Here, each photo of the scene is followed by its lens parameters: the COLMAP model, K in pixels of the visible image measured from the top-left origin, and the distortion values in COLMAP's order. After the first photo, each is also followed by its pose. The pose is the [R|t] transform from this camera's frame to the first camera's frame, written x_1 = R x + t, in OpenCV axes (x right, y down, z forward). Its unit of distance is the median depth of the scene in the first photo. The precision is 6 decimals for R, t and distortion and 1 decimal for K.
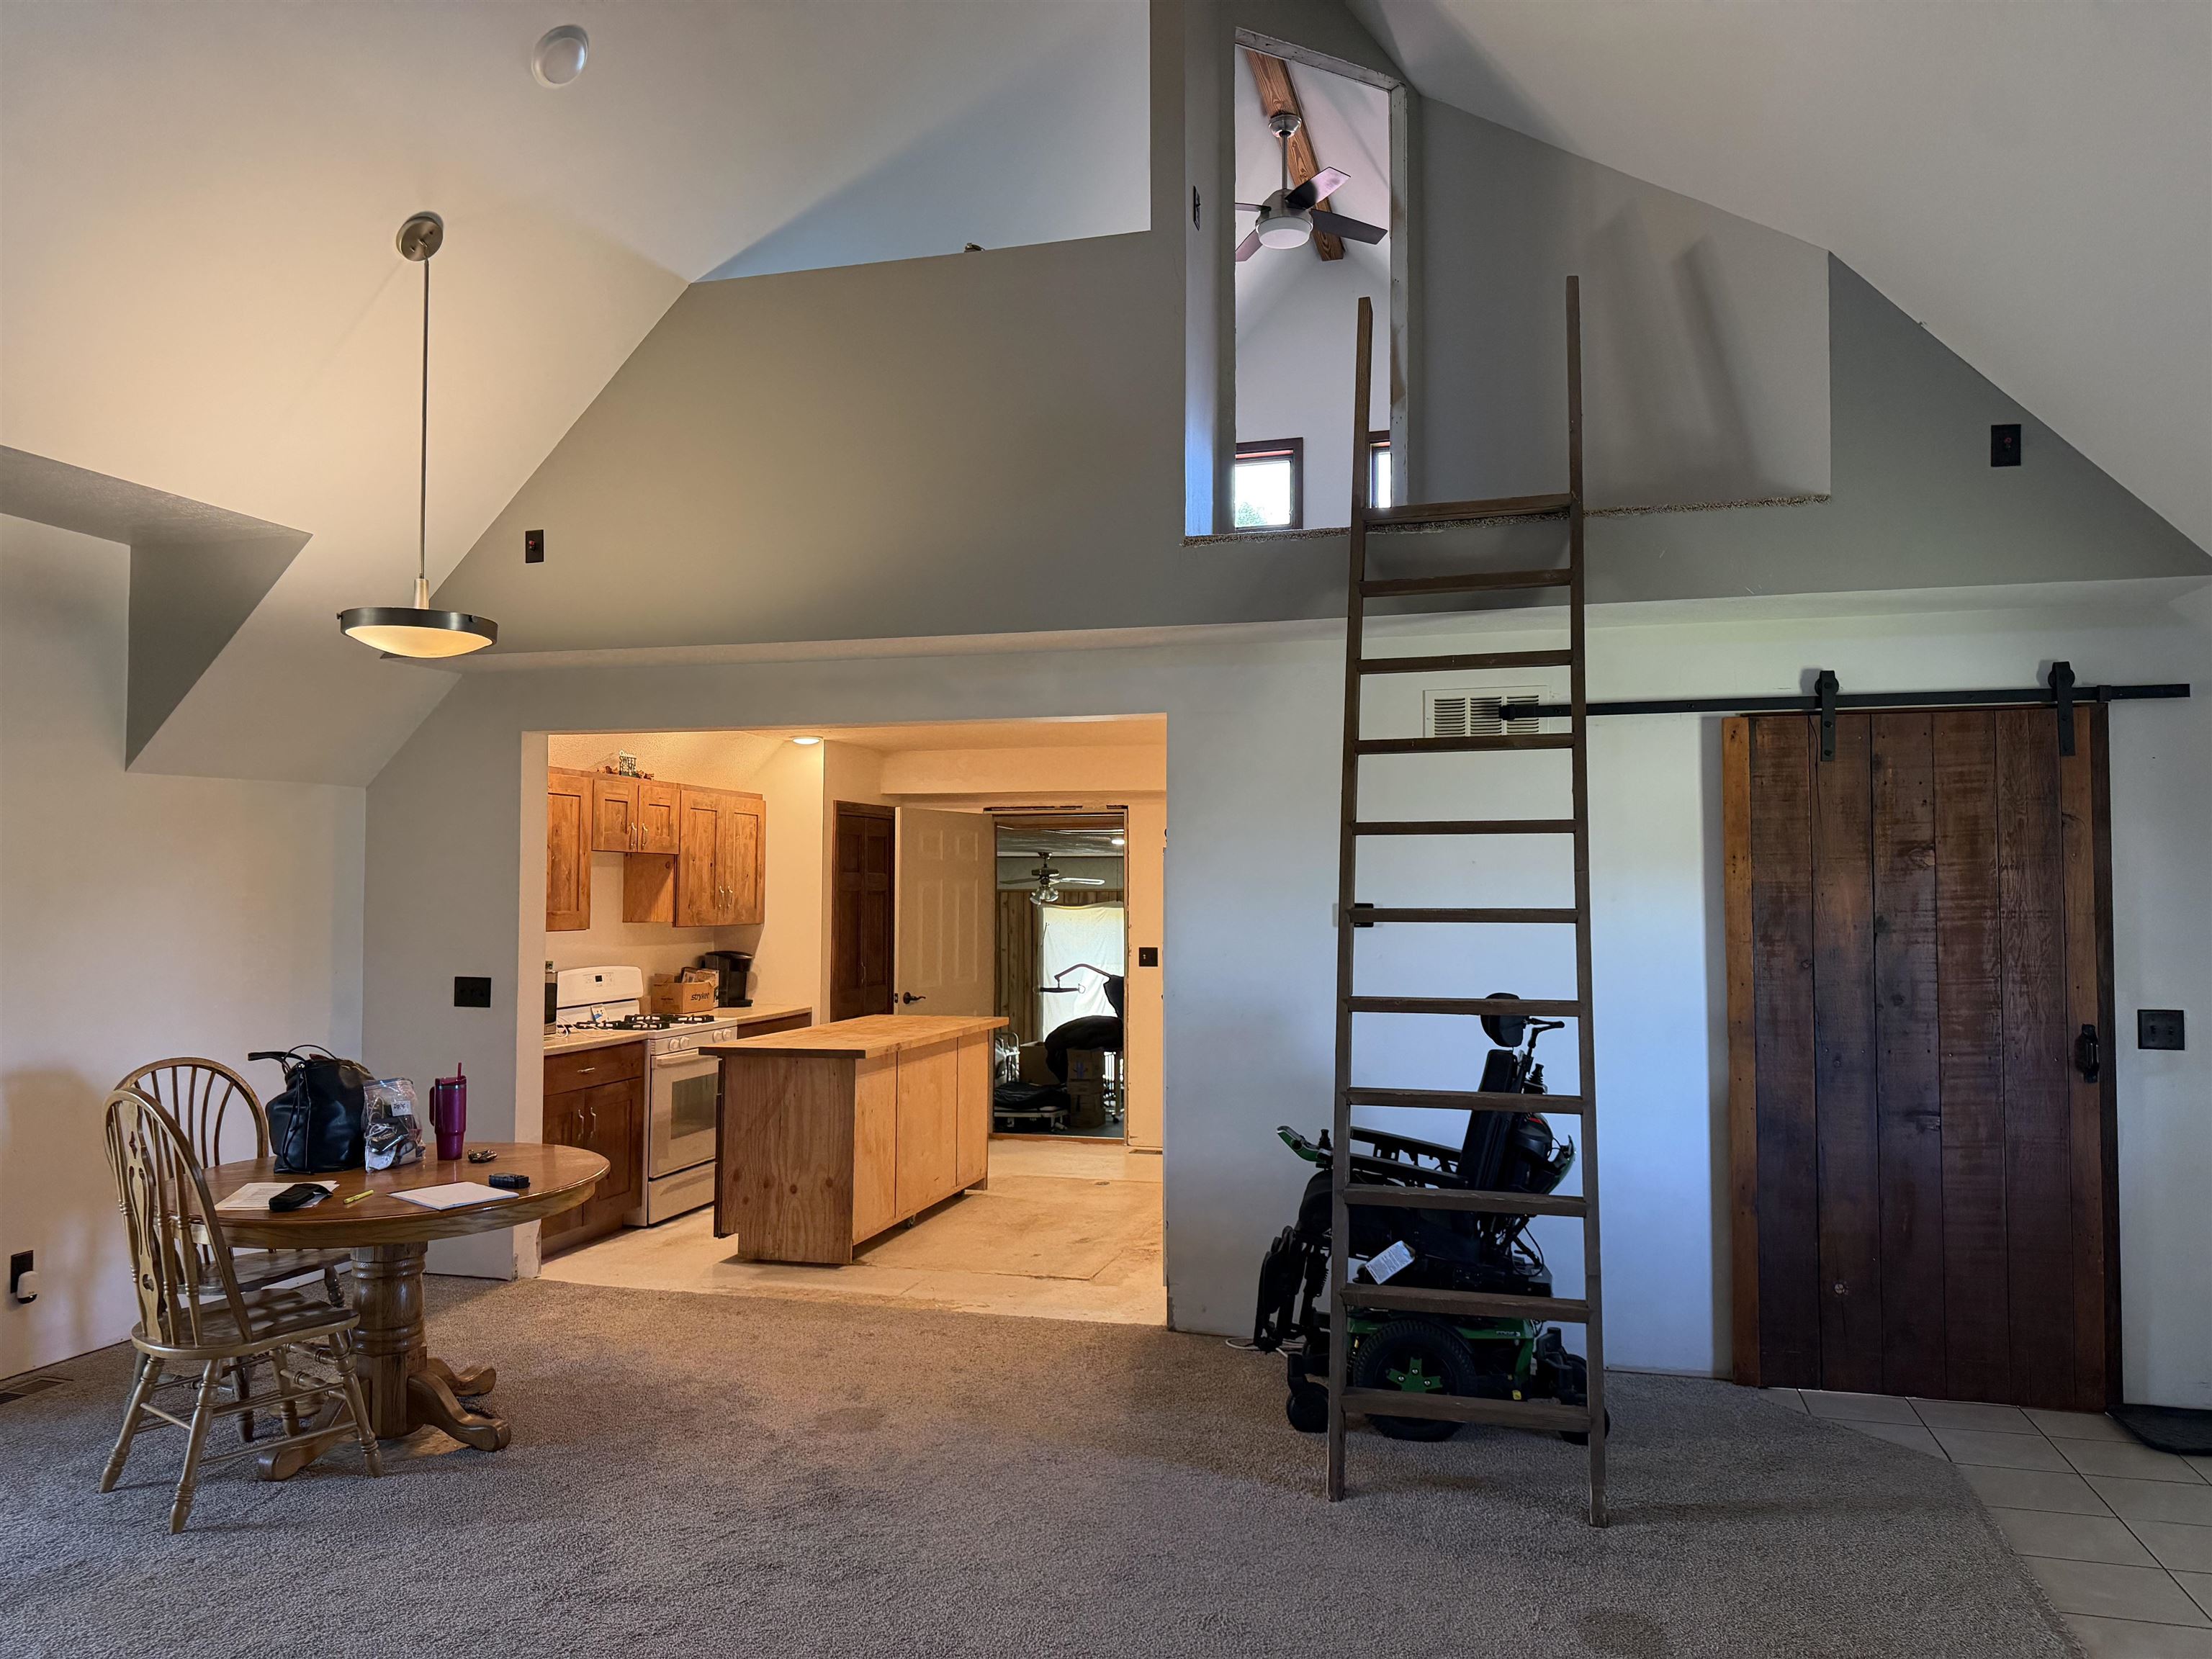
lens RADIAL K [[1587.7, 0, 1106.0], [0, 1587.7, 829.5], [0, 0, 1]] dist [0.056125, -0.000948]
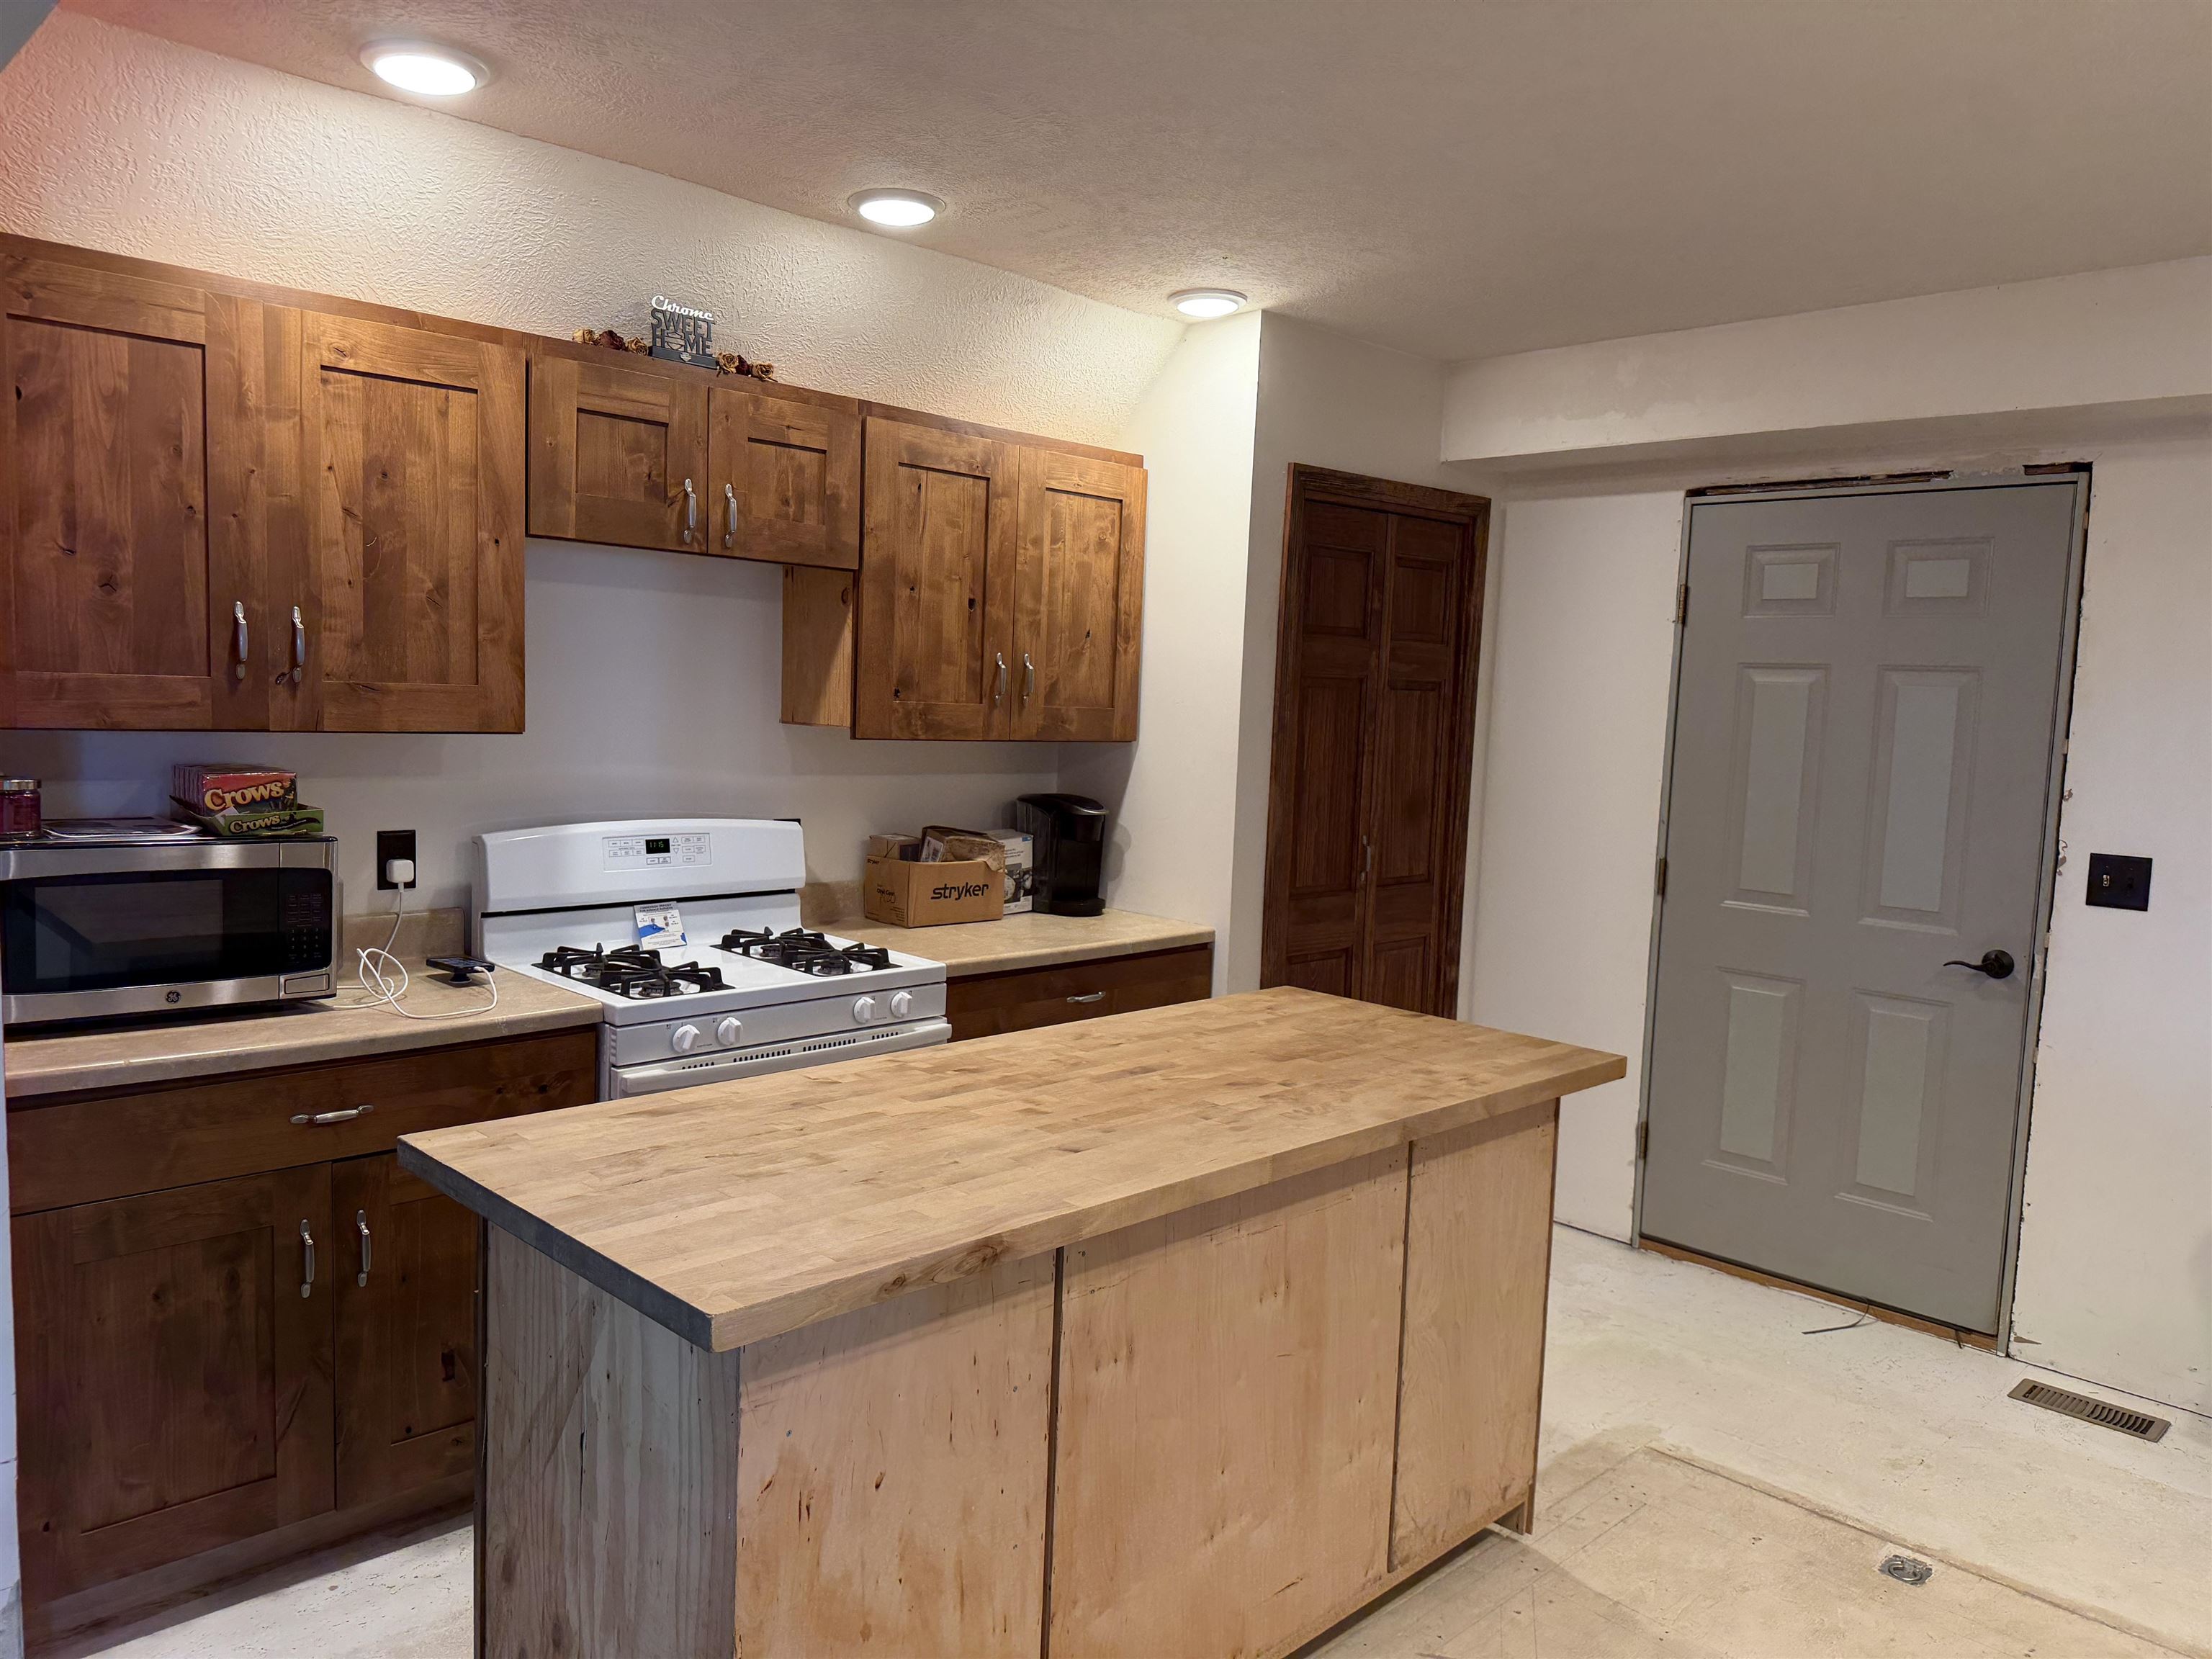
lens RADIAL K [[1587.7, 0, 1106.0], [0, 1587.7, 829.5], [0, 0, 1]] dist [0.056125, -0.000948]
pose [[0.871376, 0.077010, -0.484534, 0.003772], [-0.019872, 0.992333, 0.121982, 0.030216], [0.490213, -0.096664, 0.866226, 0.629729]]
